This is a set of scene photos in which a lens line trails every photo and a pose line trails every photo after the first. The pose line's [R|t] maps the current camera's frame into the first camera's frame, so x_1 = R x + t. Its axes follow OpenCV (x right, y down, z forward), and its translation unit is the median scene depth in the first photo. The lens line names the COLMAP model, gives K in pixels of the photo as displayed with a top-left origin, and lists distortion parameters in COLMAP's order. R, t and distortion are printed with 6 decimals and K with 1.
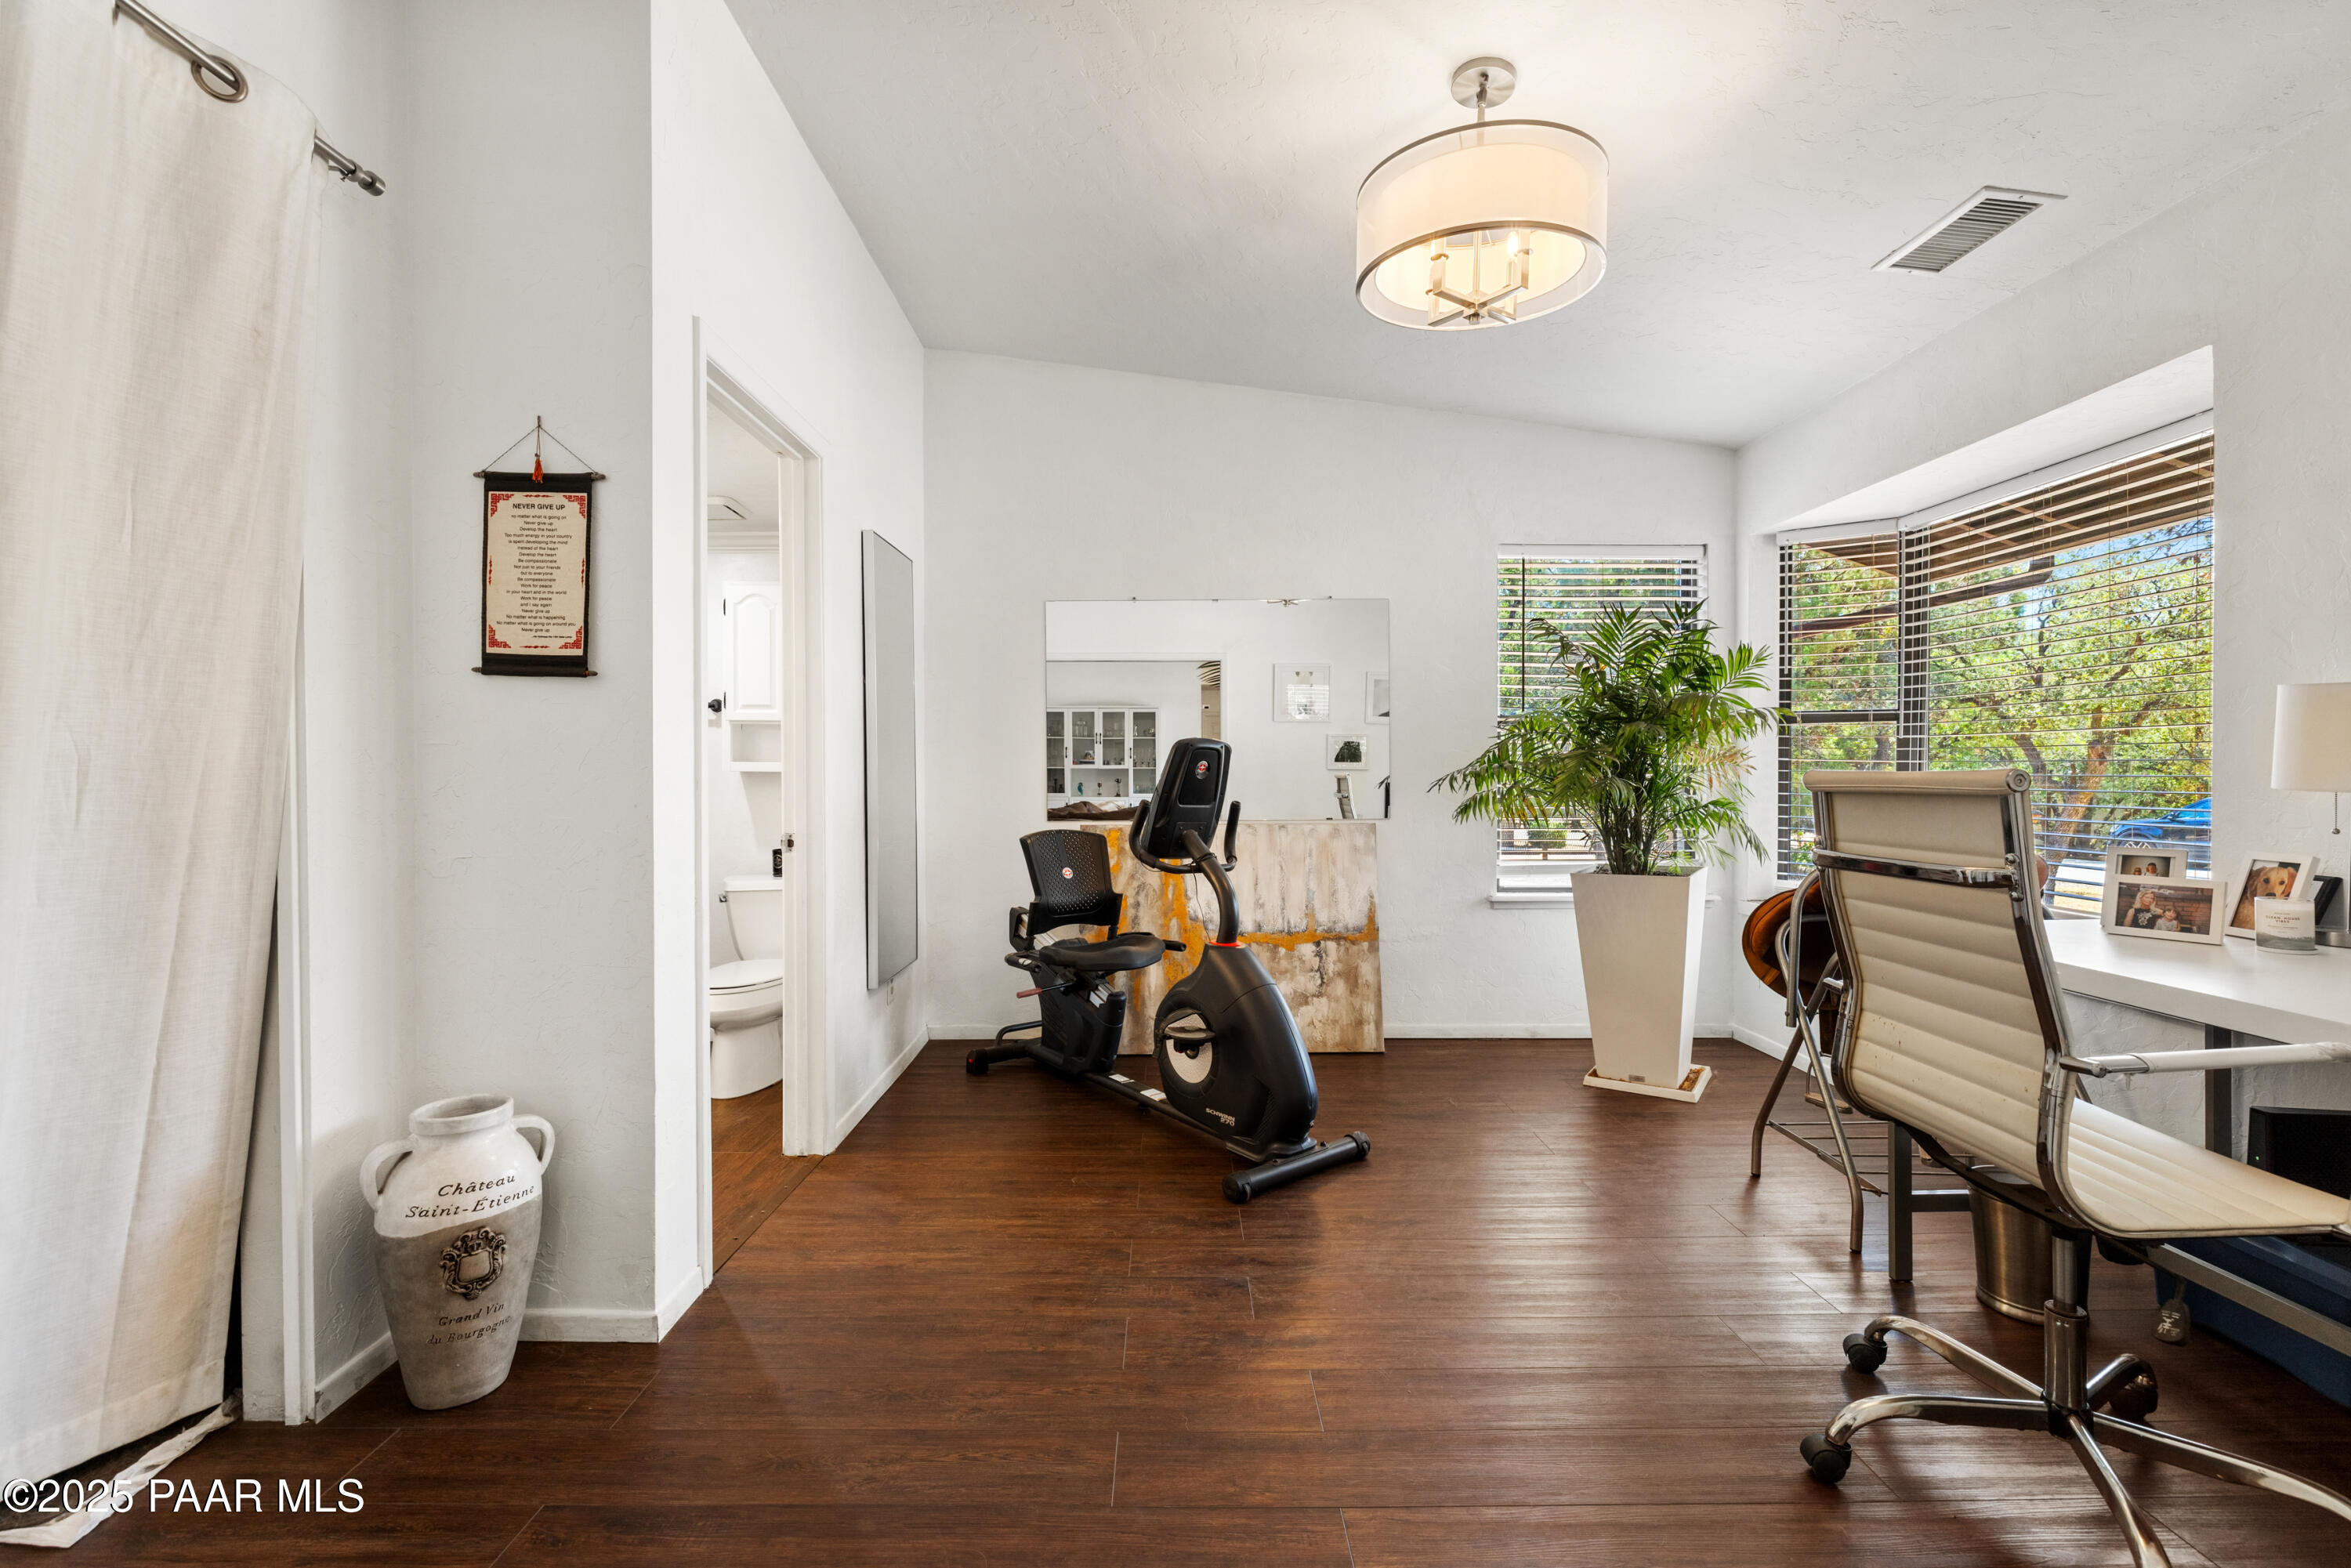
lens RADIAL K [[1037.0, 0, 1175.5], [0, 1037.0, 784.0], [0, 0, 1]] dist [-0.001067, -0.000058]
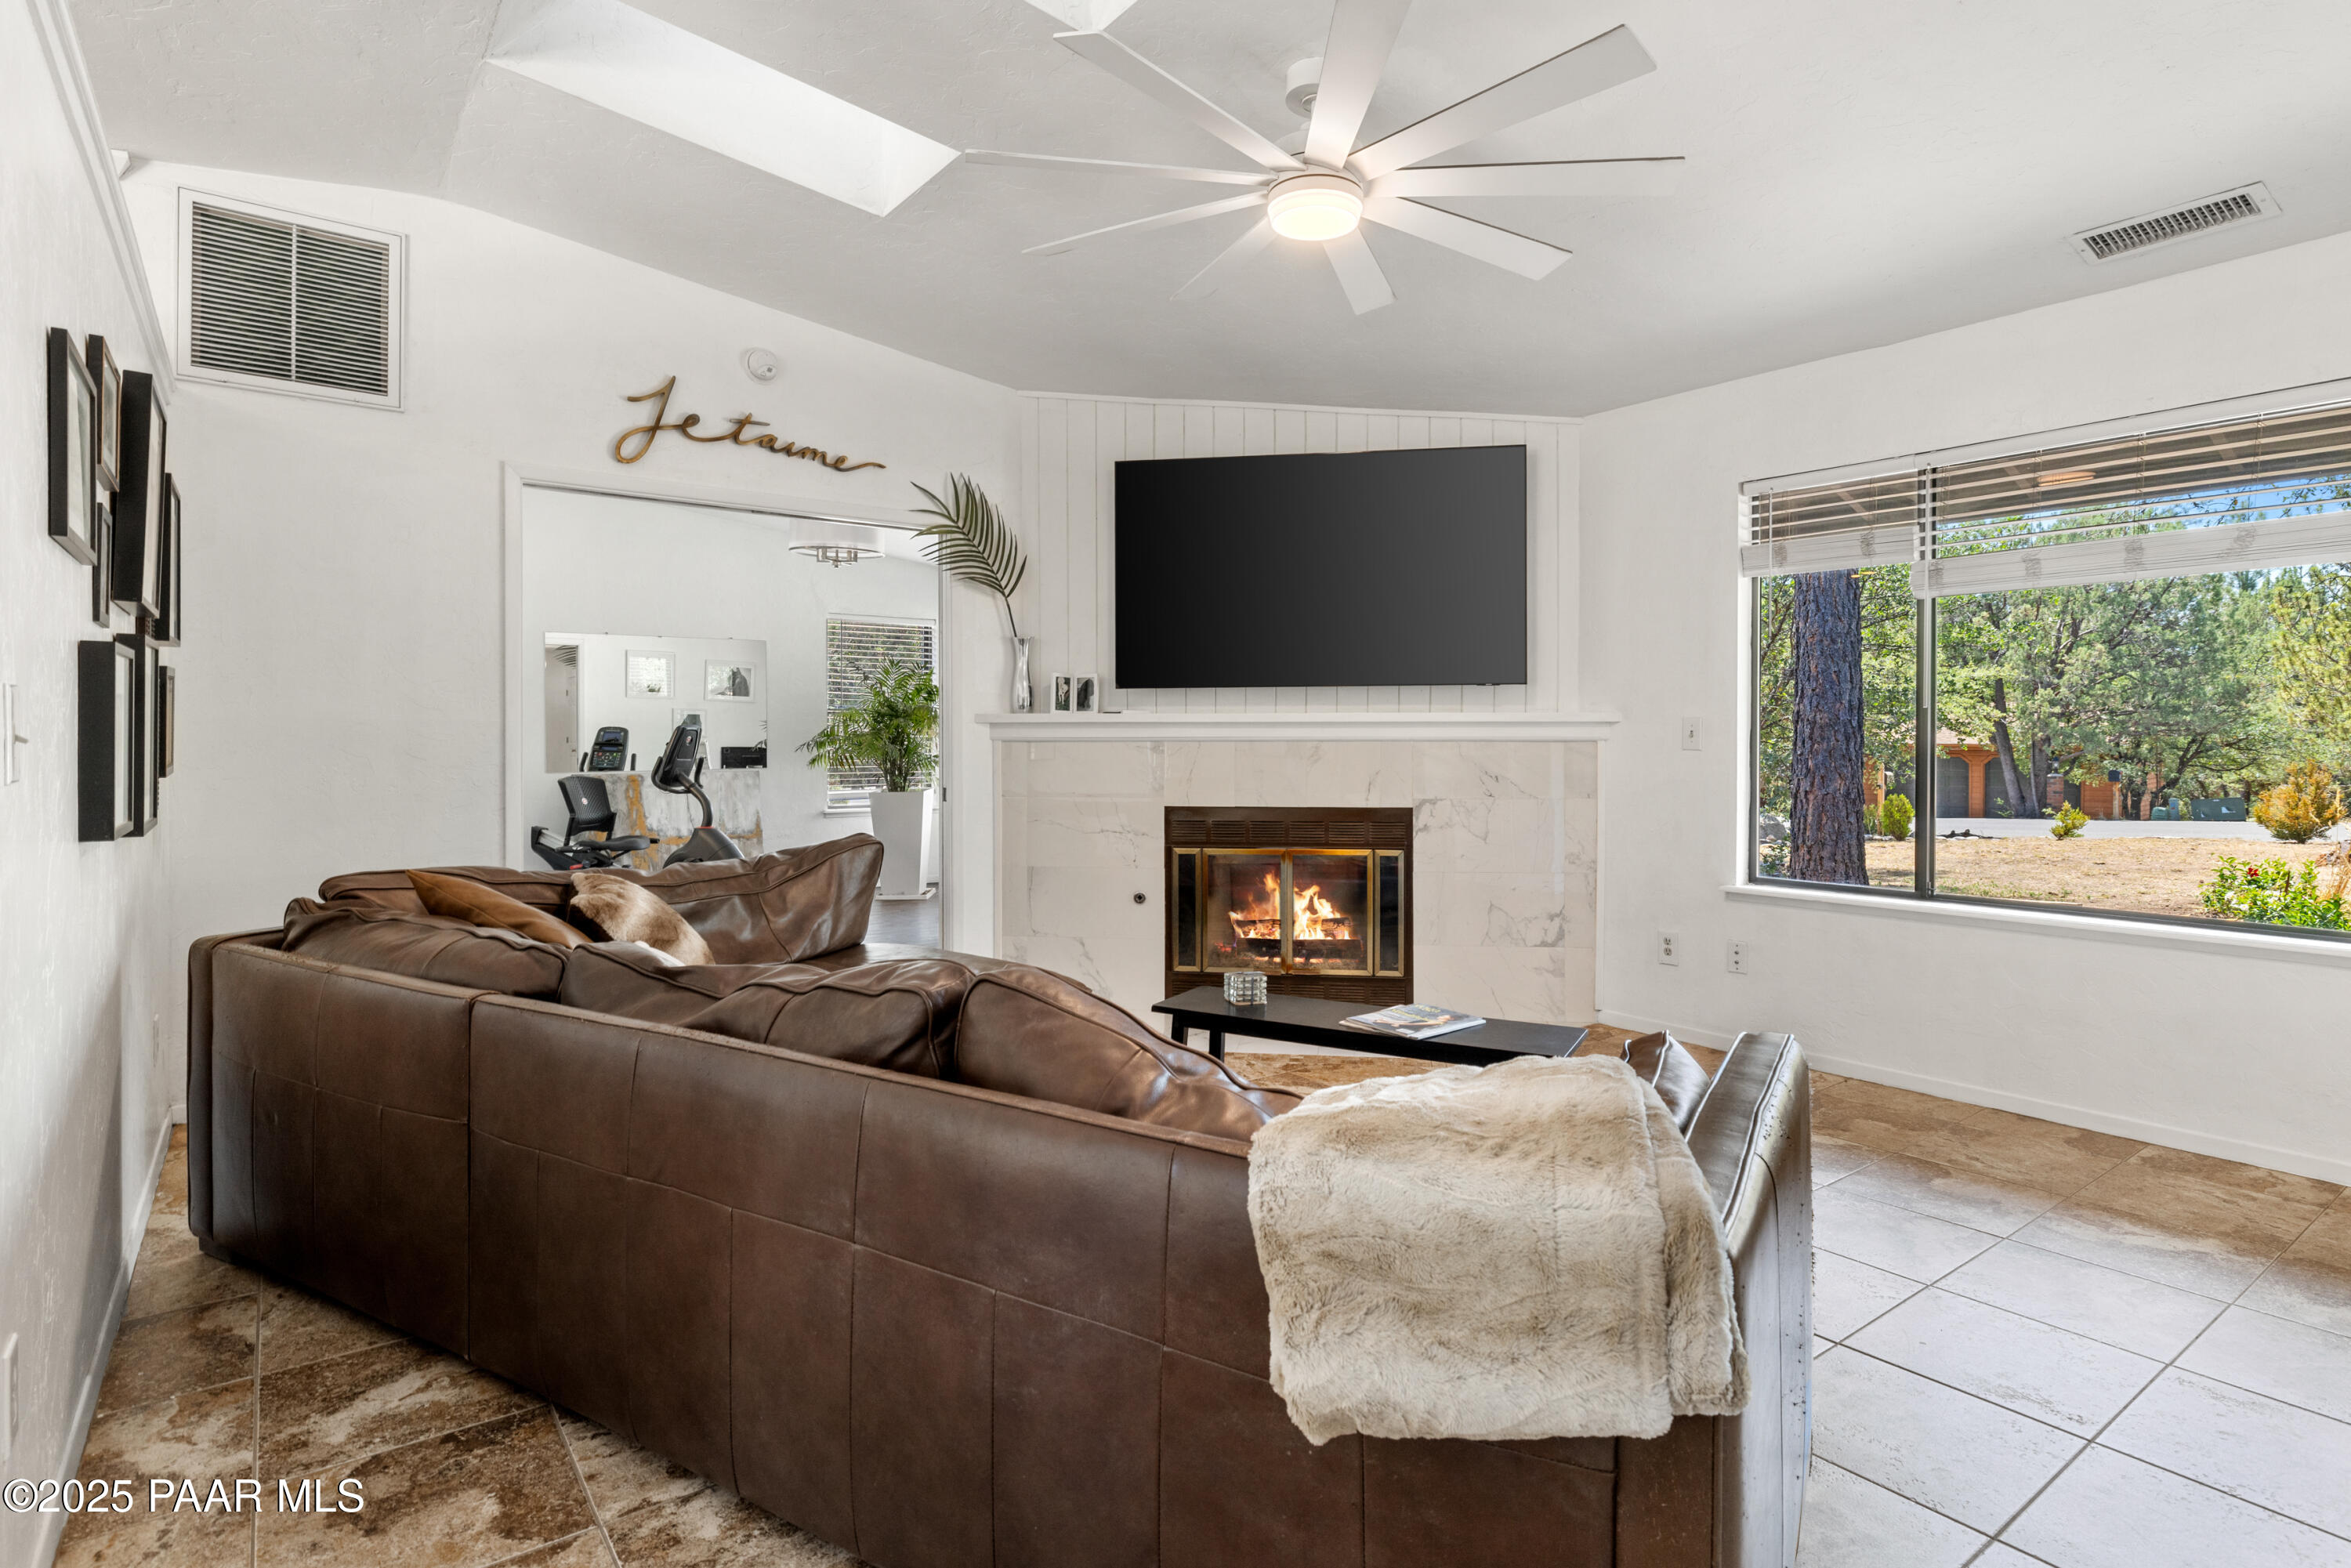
lens RADIAL K [[1200.9, 0, 1178.8], [0, 1200.9, 737.2], [0, 0, 1]] dist [-0.000034, -0.000003]
pose [[0.804538, 0.001369, 0.593899, -0.503530], [0.003943, 0.999963, -0.007647, 0.000074], [-0.593888, 0.008494, 0.804503, -1.194597]]
